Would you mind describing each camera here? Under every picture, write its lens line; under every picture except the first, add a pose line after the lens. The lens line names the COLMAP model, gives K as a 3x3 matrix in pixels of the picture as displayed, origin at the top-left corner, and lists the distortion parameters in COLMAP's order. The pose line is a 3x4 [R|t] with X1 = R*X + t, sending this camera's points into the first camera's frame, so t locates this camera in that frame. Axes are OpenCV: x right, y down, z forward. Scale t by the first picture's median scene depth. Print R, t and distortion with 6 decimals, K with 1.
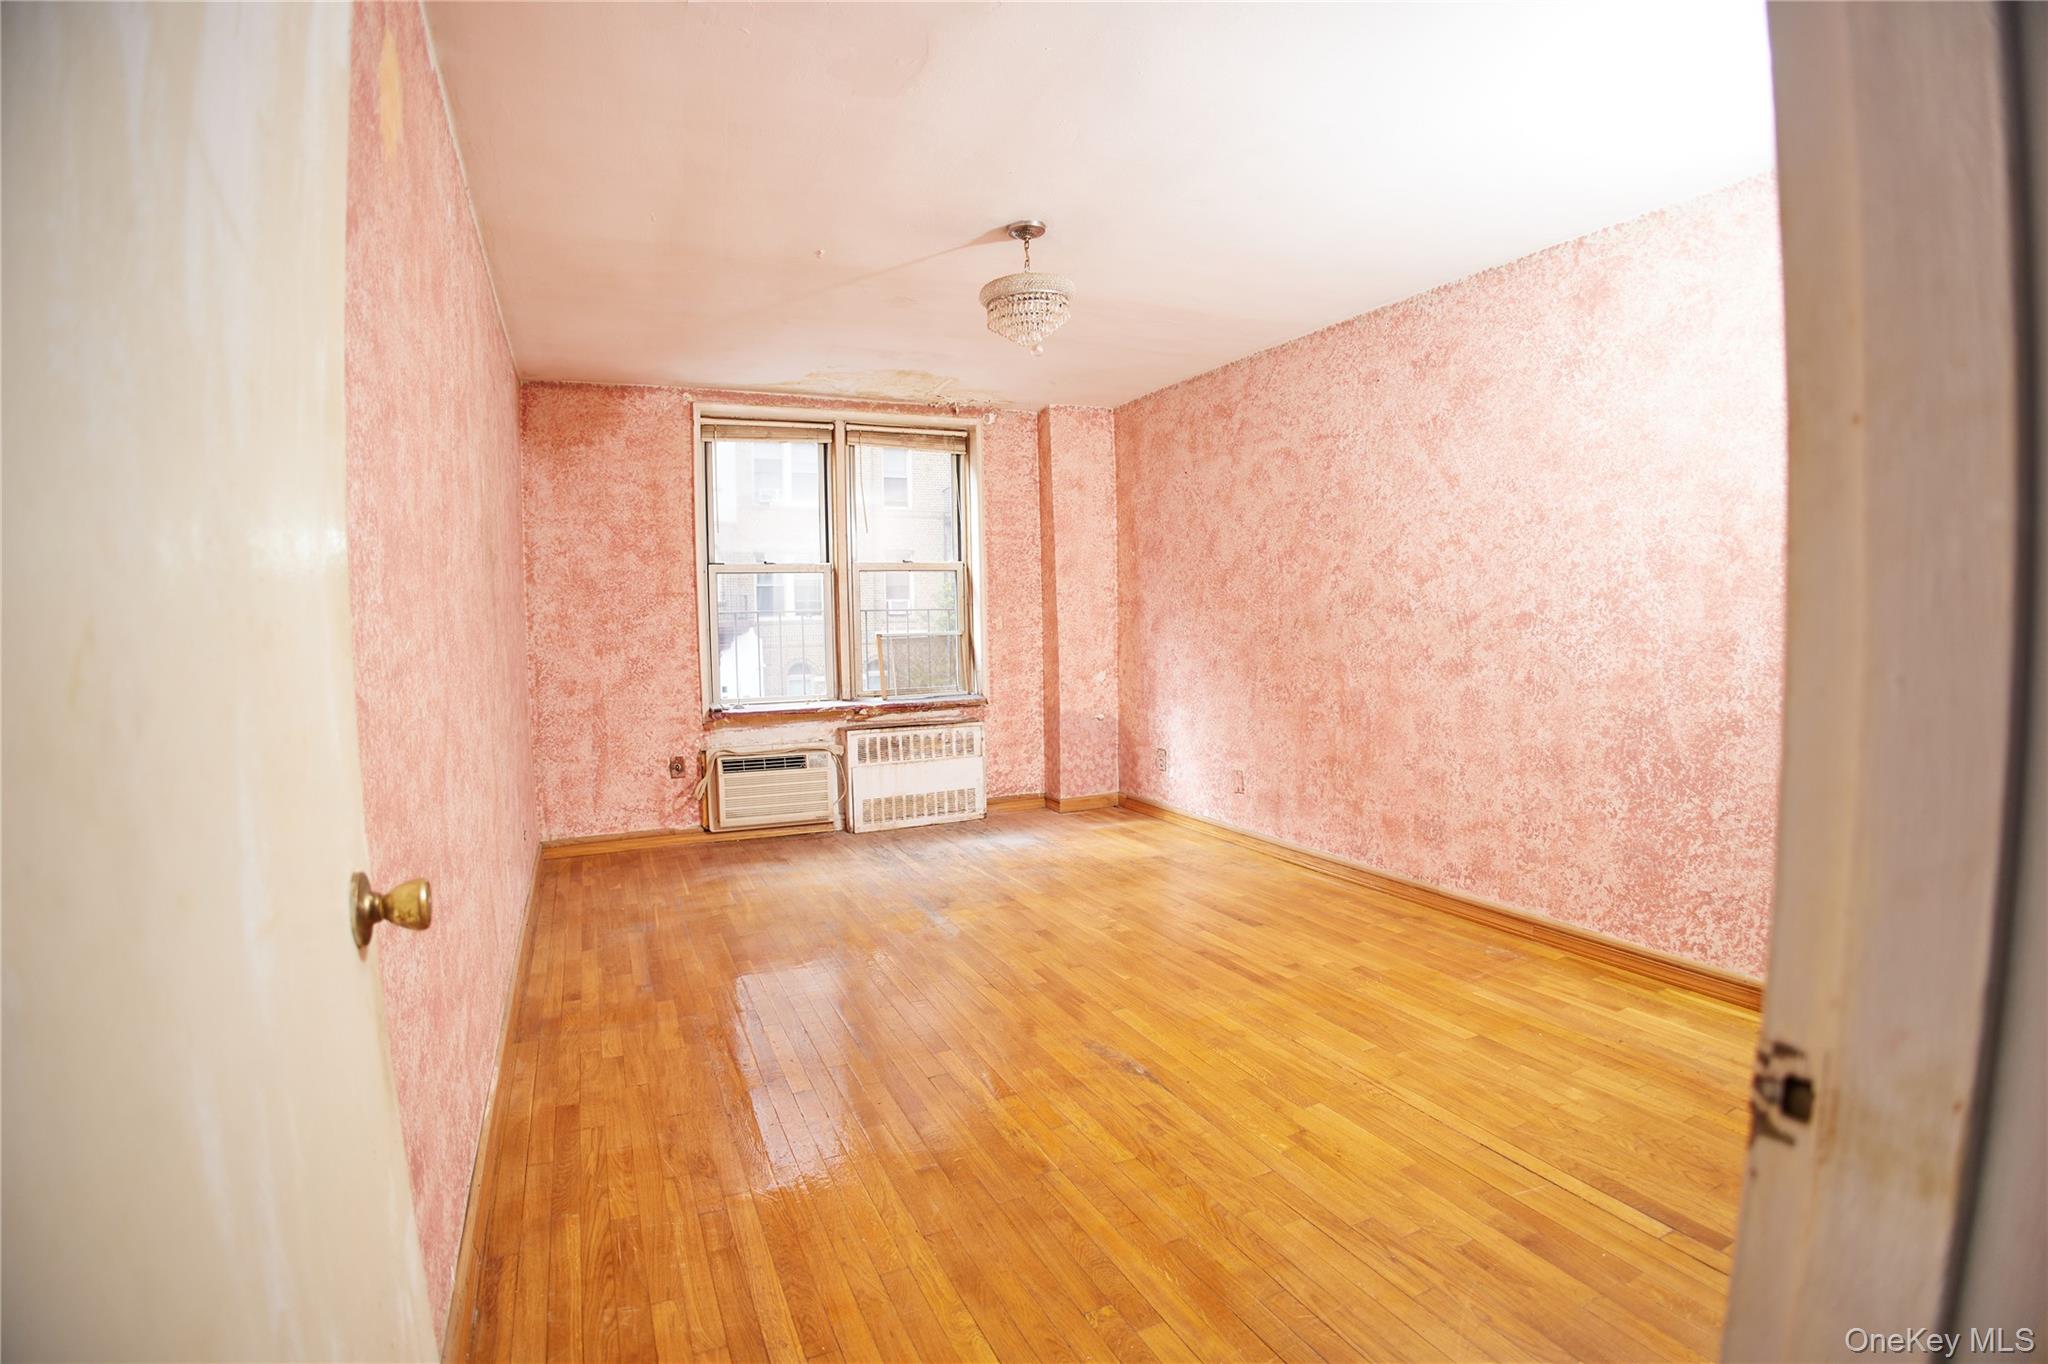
lens RADIAL K [[1051.3, 0, 1026.3], [0, 1051.3, 685.7], [0, 0, 1]] dist [-0.114044, 0.026895]
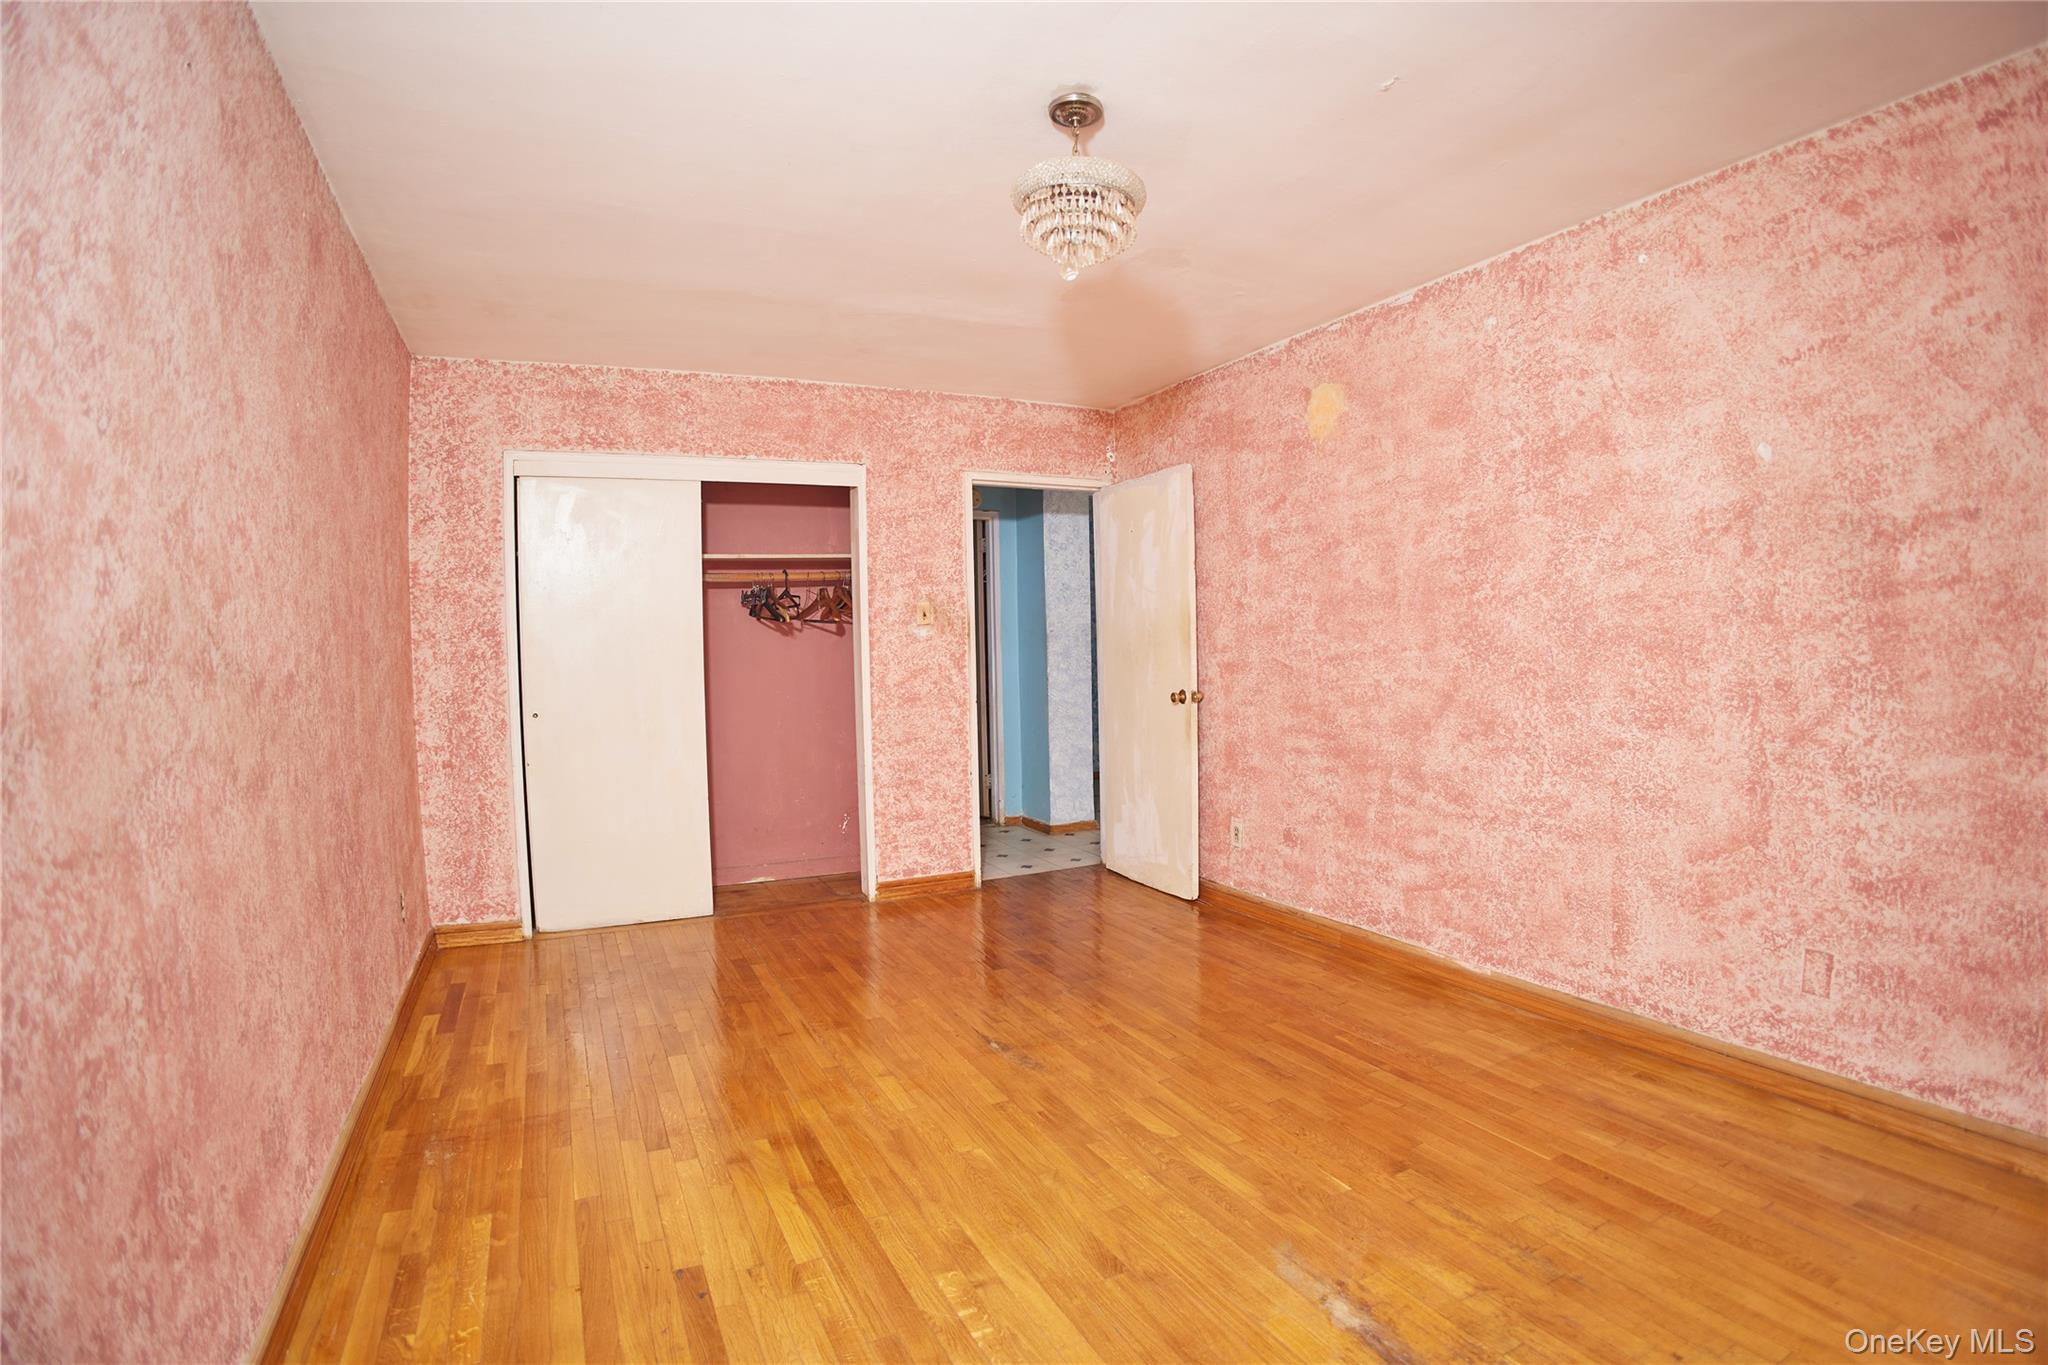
lens RADIAL K [[1051.3, 0, 1030.4], [0, 1051.3, 677.3], [0, 0, 1]] dist [-0.114044, 0.026895]
pose [[-0.999048, 0.039654, -0.018201, 0.060198], [0.037648, 0.994296, 0.099786, -0.116283], [0.022054, 0.099006, -0.994842, 1.681100]]
